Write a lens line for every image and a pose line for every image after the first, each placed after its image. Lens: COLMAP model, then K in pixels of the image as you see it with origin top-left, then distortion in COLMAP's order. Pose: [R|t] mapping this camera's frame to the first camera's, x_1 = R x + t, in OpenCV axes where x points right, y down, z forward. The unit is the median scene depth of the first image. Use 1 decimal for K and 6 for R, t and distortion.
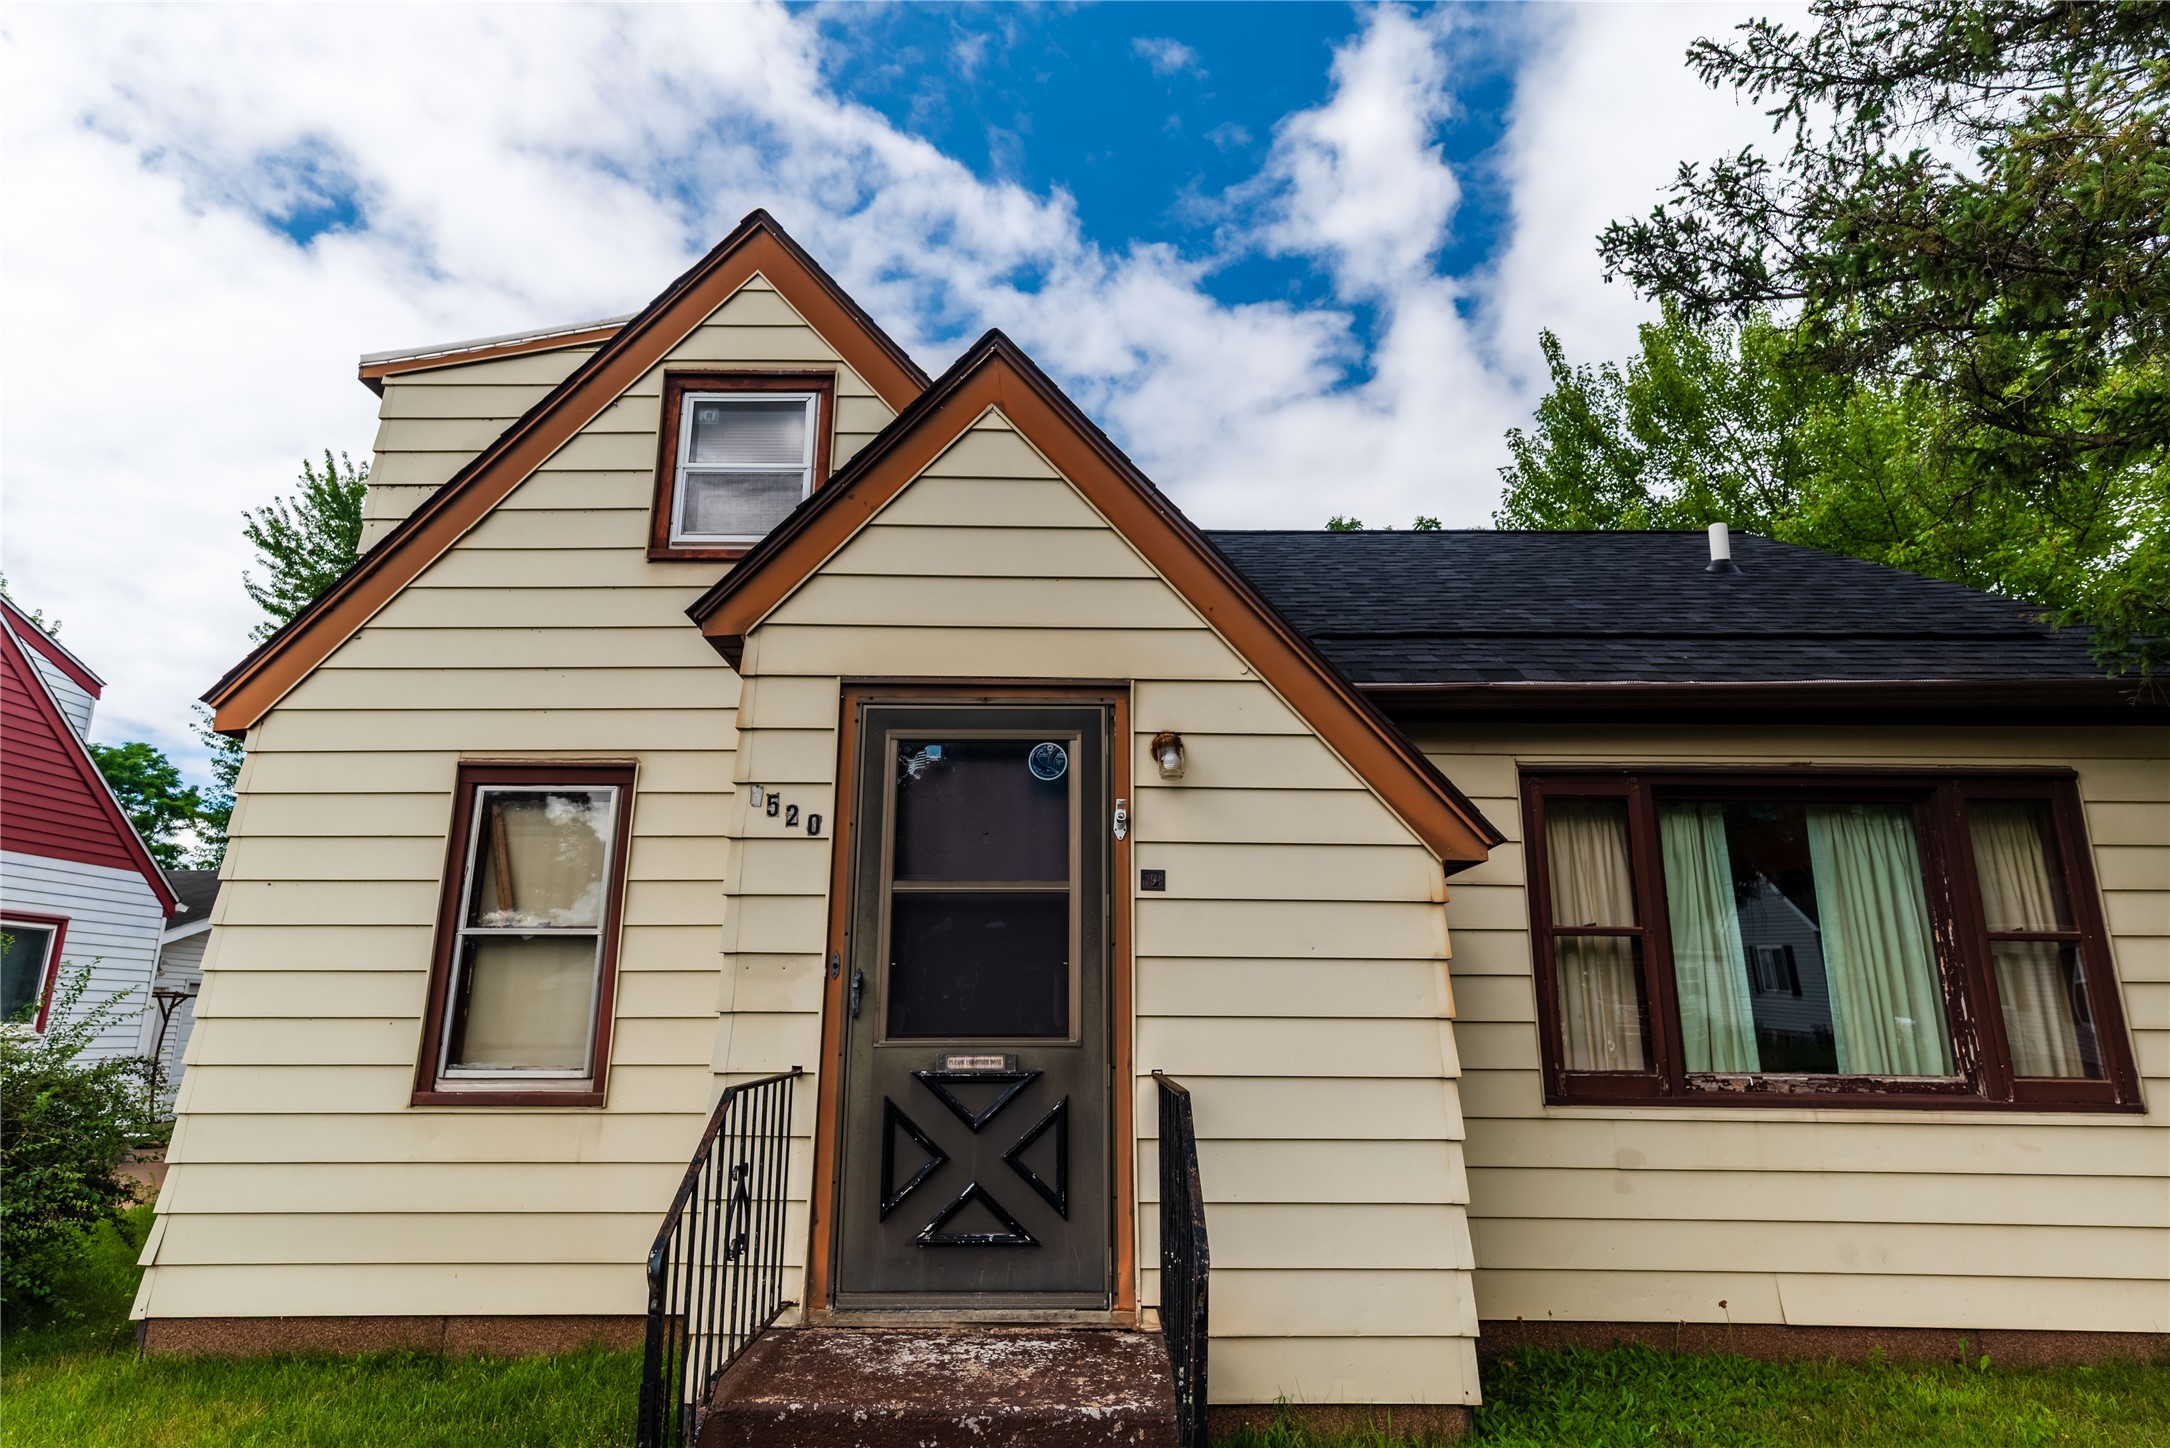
lens RADIAL K [[1198.3, 0, 1080.7], [0, 1198.3, 723.1], [0, 0, 1]] dist [0.018998, -0.000344]
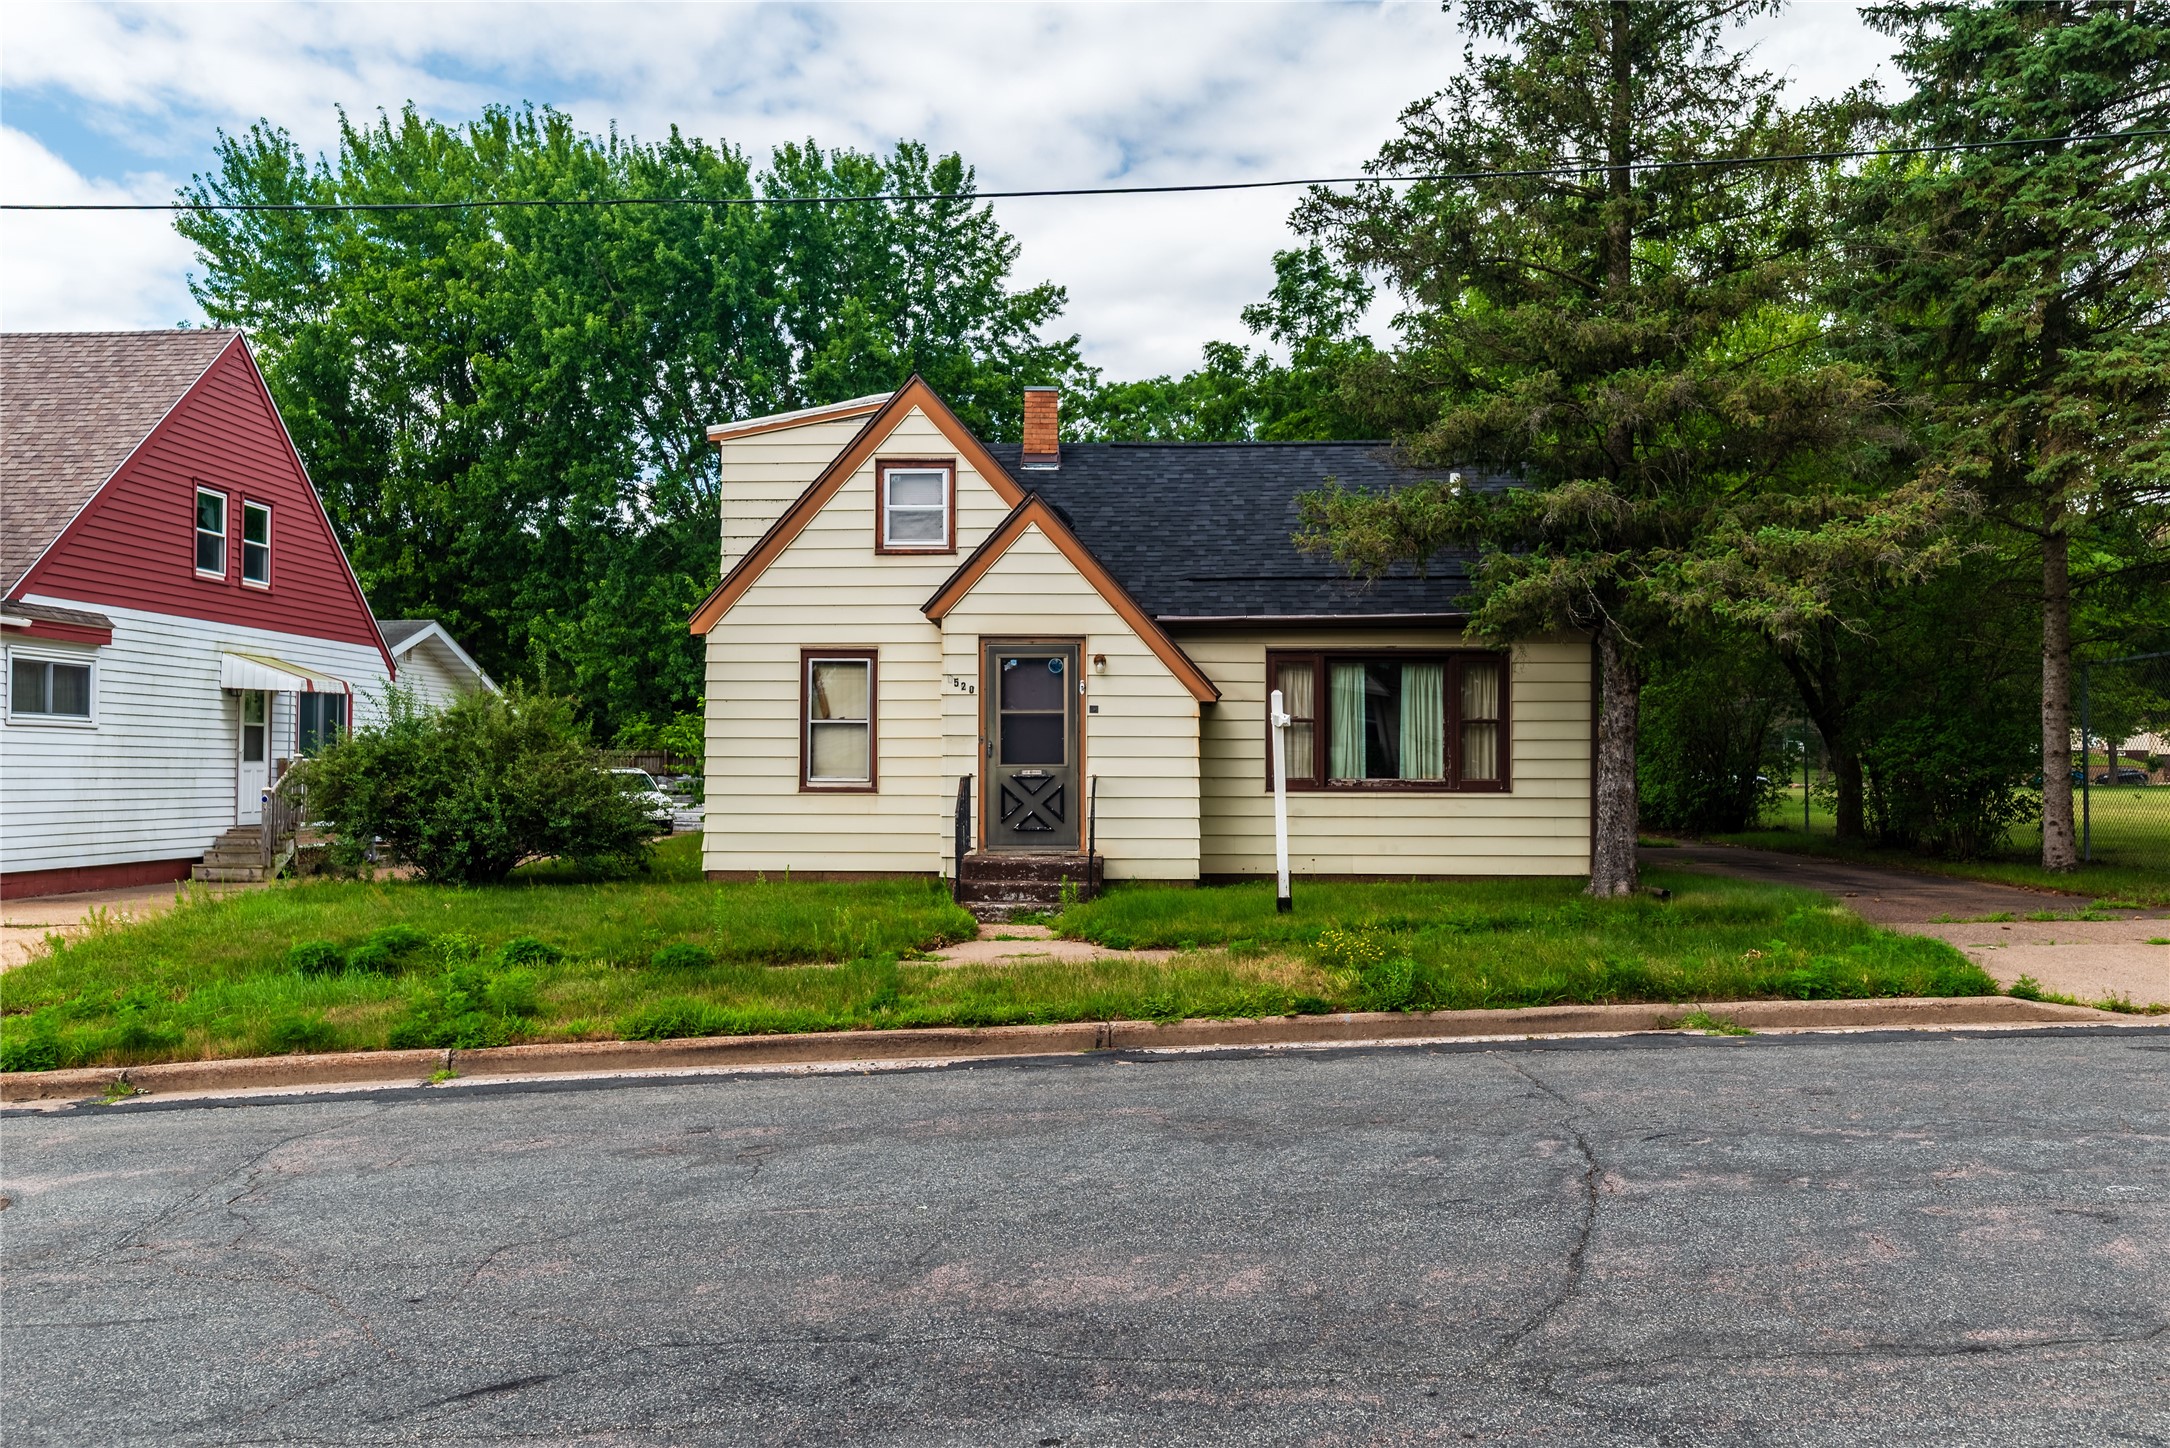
lens RADIAL K [[1918.2, 0, 1085.0], [0, 1918.2, 724.0], [0, 0, 1]] dist [0.002490, 0.002993]
pose [[0.999354, -0.002618, -0.035847, 0.165481], [0.010536, 0.974873, 0.222511, -0.687018], [0.034363, -0.222745, 0.974271, -2.781447]]
